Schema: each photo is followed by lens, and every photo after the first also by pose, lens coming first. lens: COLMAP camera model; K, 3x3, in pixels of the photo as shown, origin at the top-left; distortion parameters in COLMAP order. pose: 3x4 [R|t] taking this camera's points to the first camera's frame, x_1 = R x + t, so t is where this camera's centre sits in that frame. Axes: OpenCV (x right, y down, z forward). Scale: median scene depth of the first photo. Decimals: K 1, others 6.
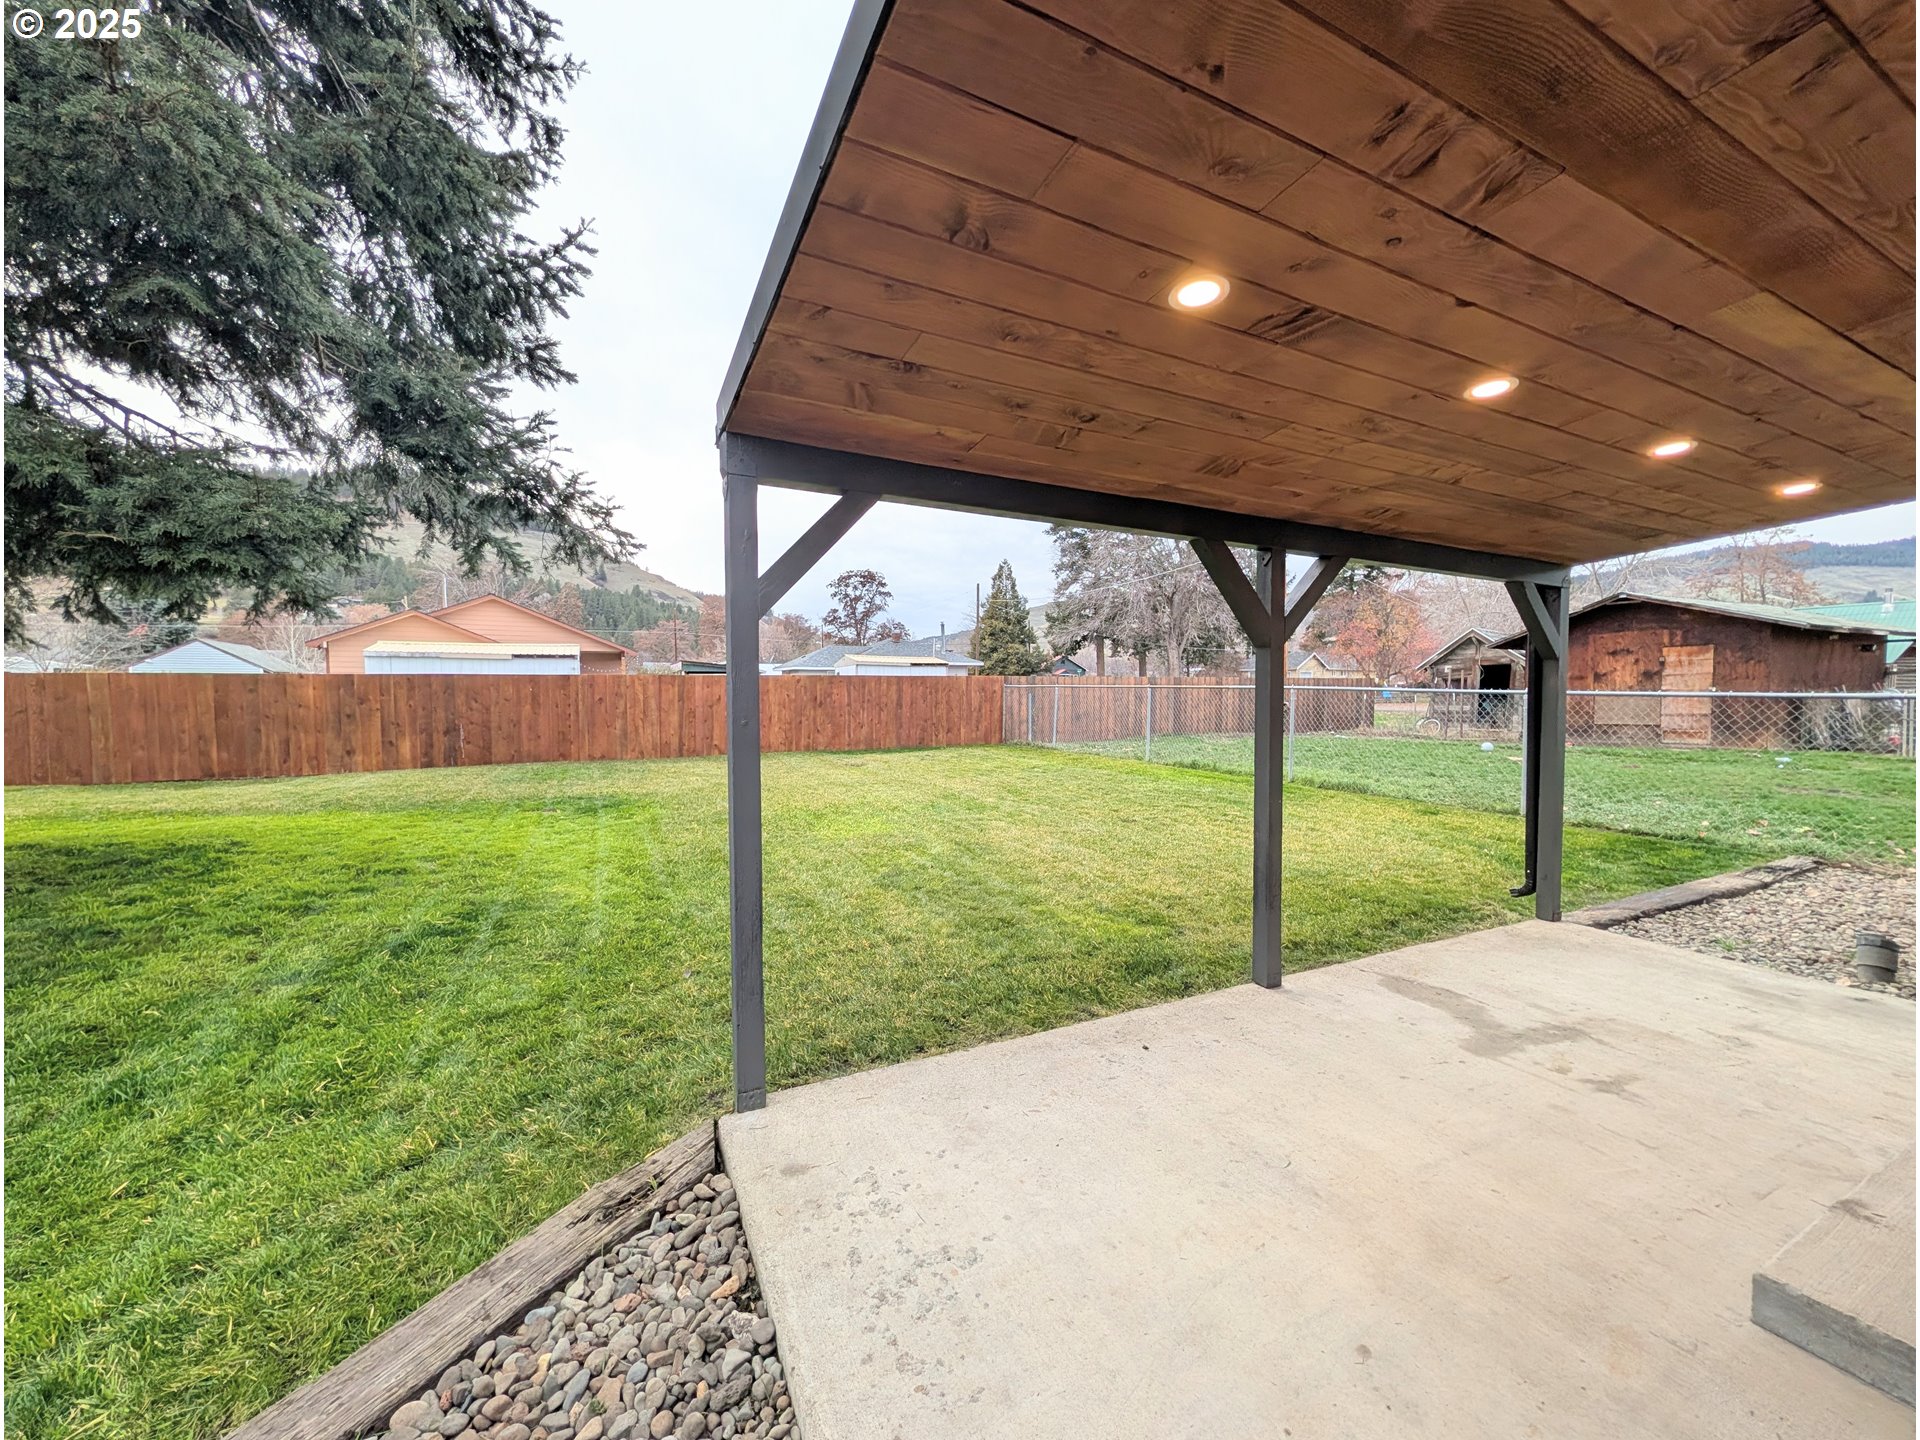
lens RADIAL K [[735.2, 0, 960.2], [0, 735.2, 724.1], [0, 0, 1]] dist [0.000021, 0.000029]
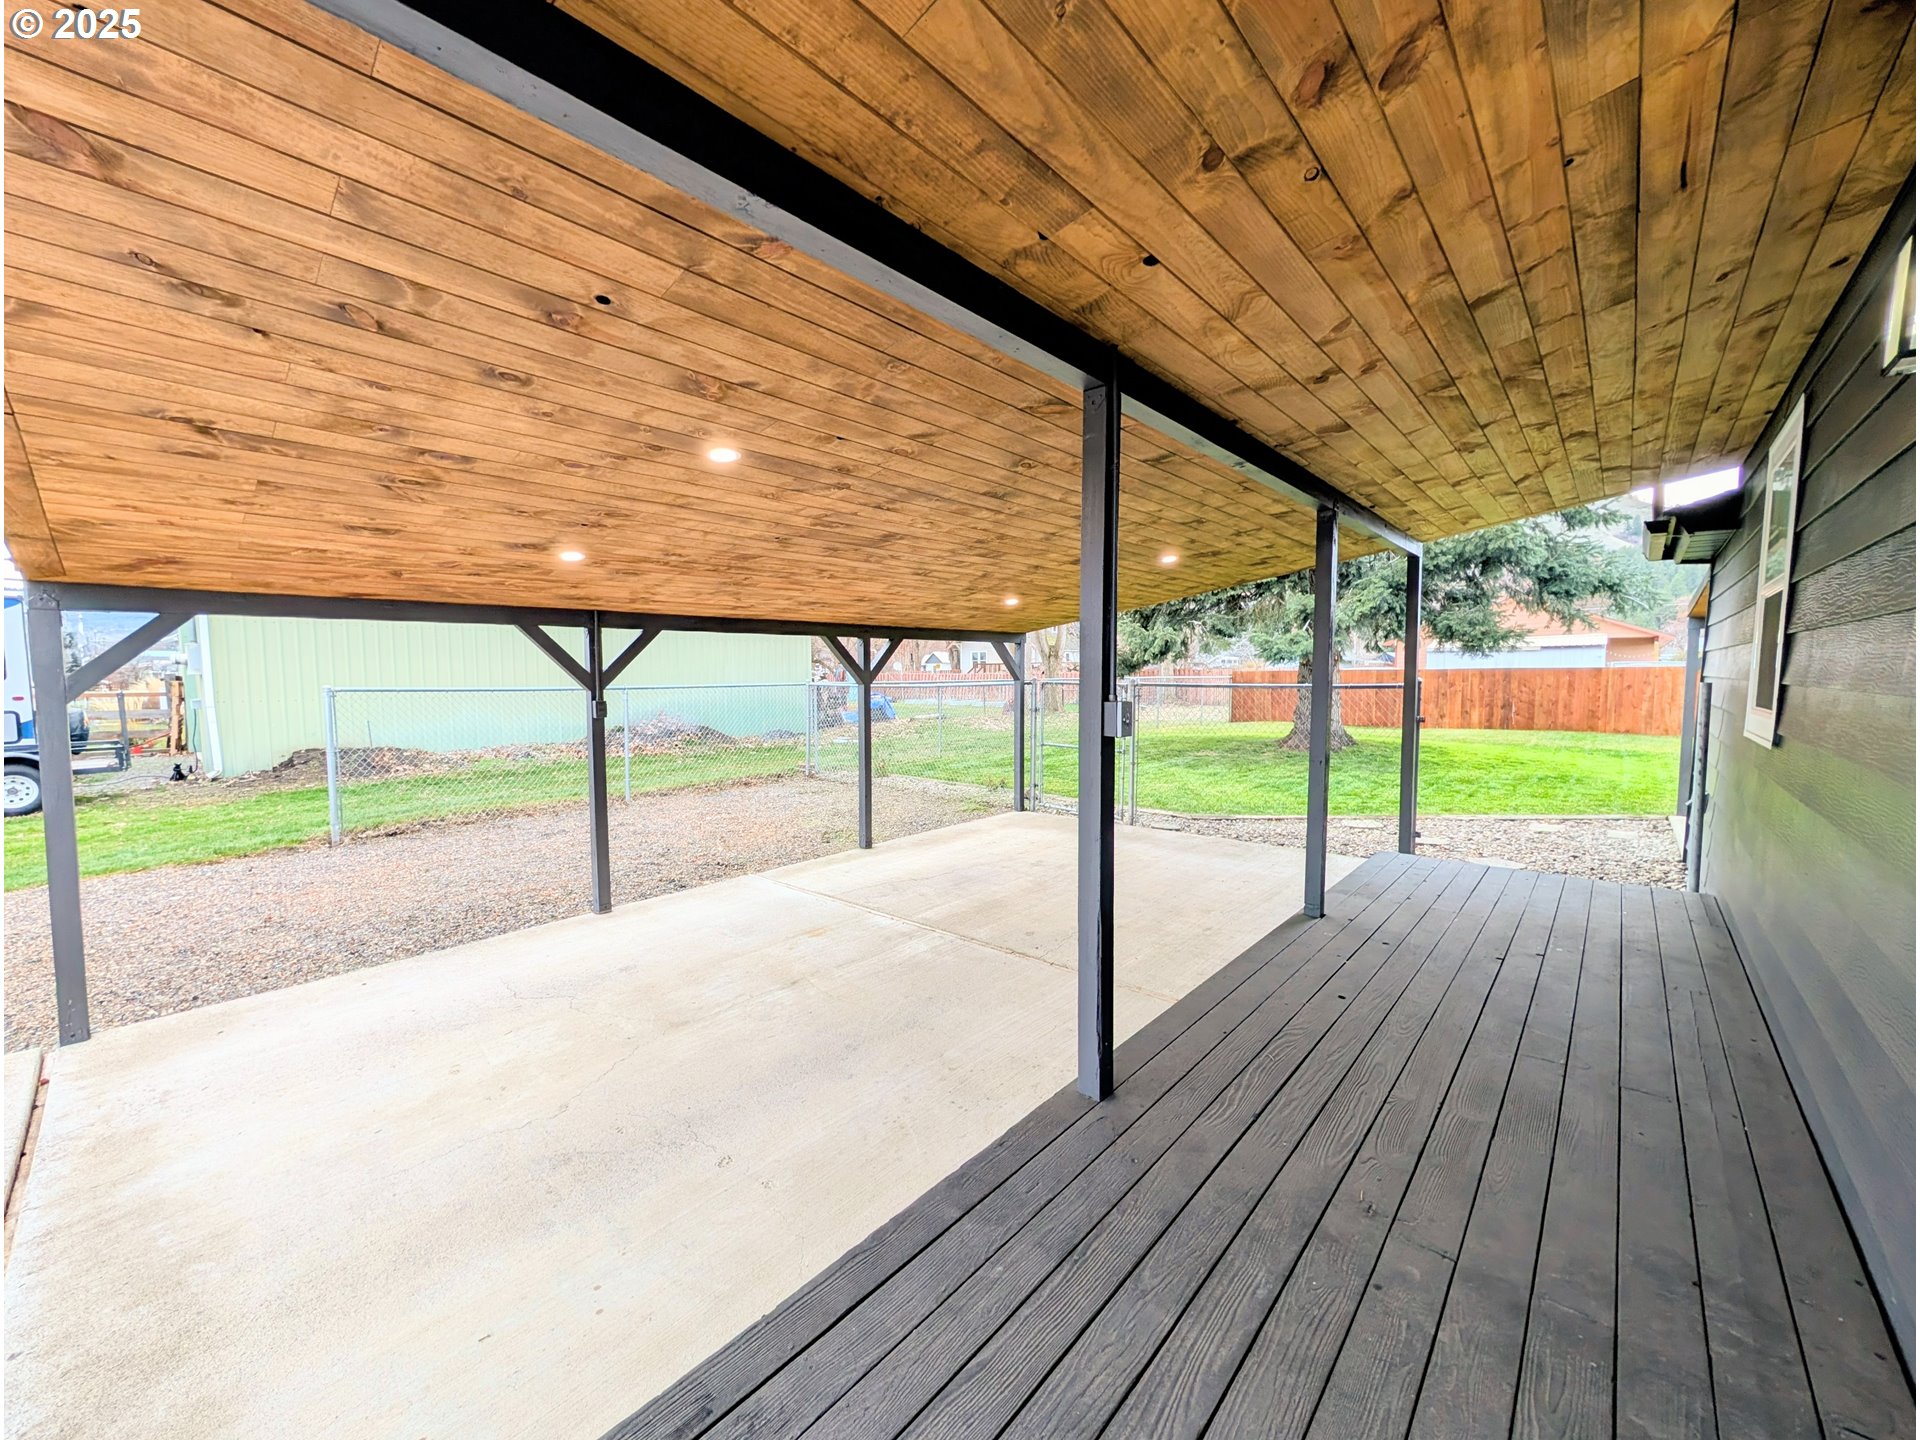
lens RADIAL K [[735.2, 0, 960.2], [0, 735.2, 724.1], [0, 0, 1]] dist [0.000021, 0.000029]
pose [[0.374155, 0.062283, -0.925272, 0.276507], [-0.037865, 0.997936, 0.051862, 0.010288], [0.926593, 0.015631, 0.375741, -0.586065]]
